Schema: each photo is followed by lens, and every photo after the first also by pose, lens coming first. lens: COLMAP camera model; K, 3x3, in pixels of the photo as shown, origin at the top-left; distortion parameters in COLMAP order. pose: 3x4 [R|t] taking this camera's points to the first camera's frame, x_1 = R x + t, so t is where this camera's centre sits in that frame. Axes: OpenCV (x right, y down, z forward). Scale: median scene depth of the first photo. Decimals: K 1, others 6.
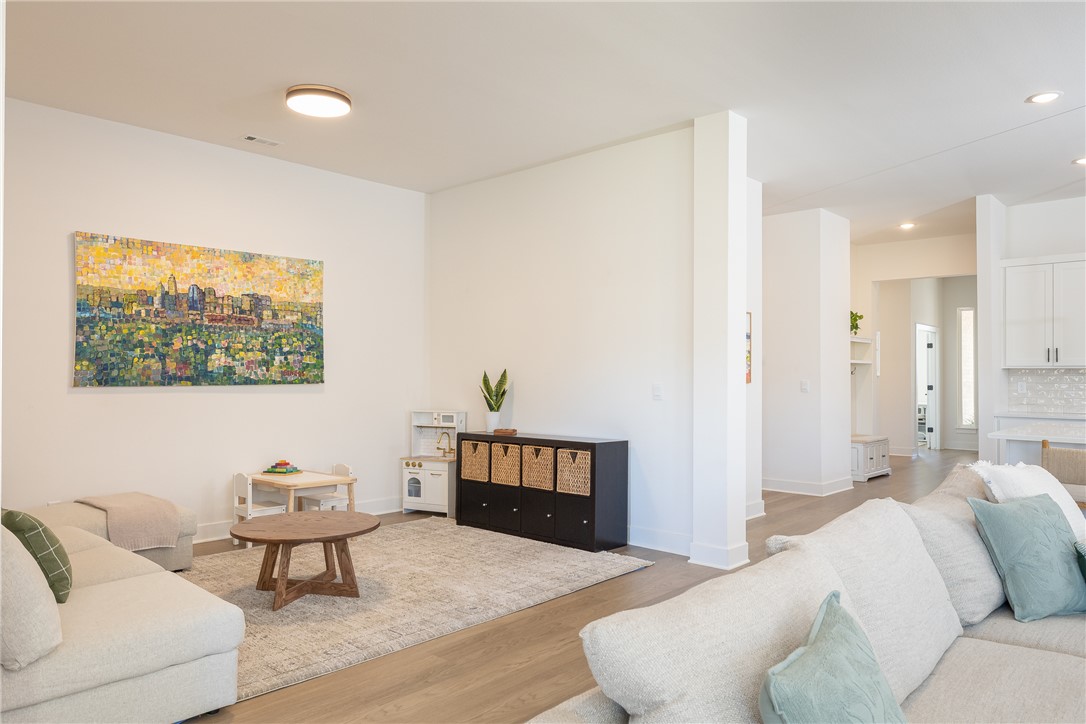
lens RADIAL K [[740.5, 0, 542.8], [0, 740.5, 365.2], [0, 0, 1]] dist [0.008259, 0.002395]
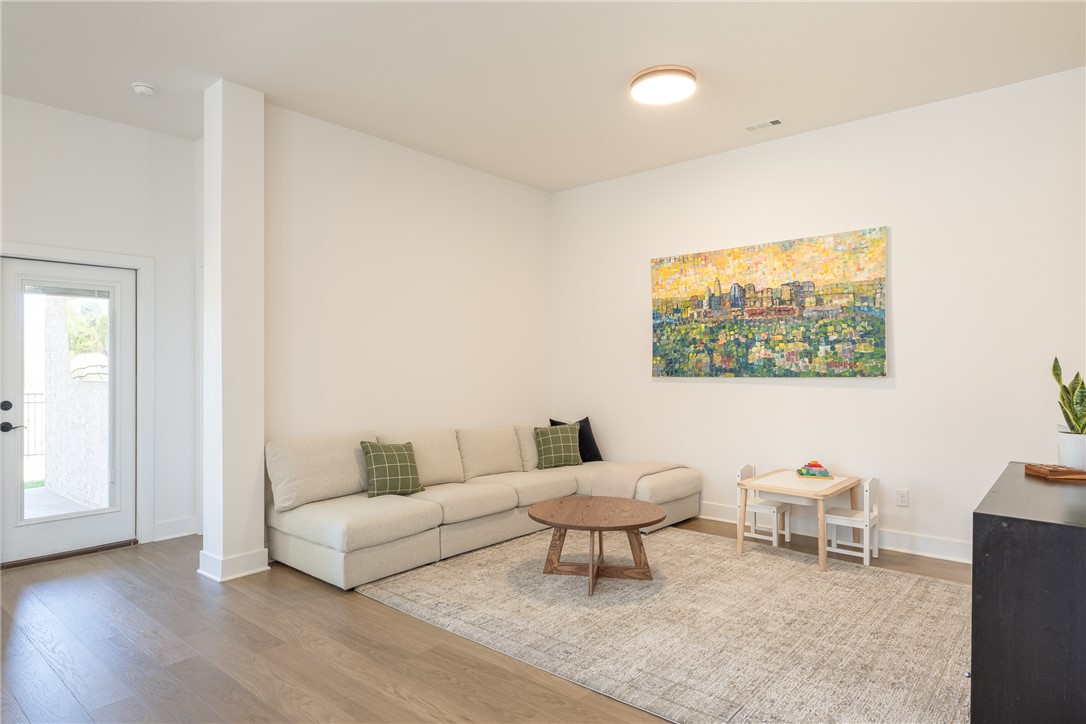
lens RADIAL K [[631.3, 0, 542.8], [0, 631.3, 363.4], [0, 0, 1]] dist [-0.000476, -0.000498]
pose [[0.030378, -0.007757, -0.999508, 0.440318], [0.018917, 0.999795, -0.007184, 0.008863], [0.999359, -0.018689, 0.030519, 0.693605]]
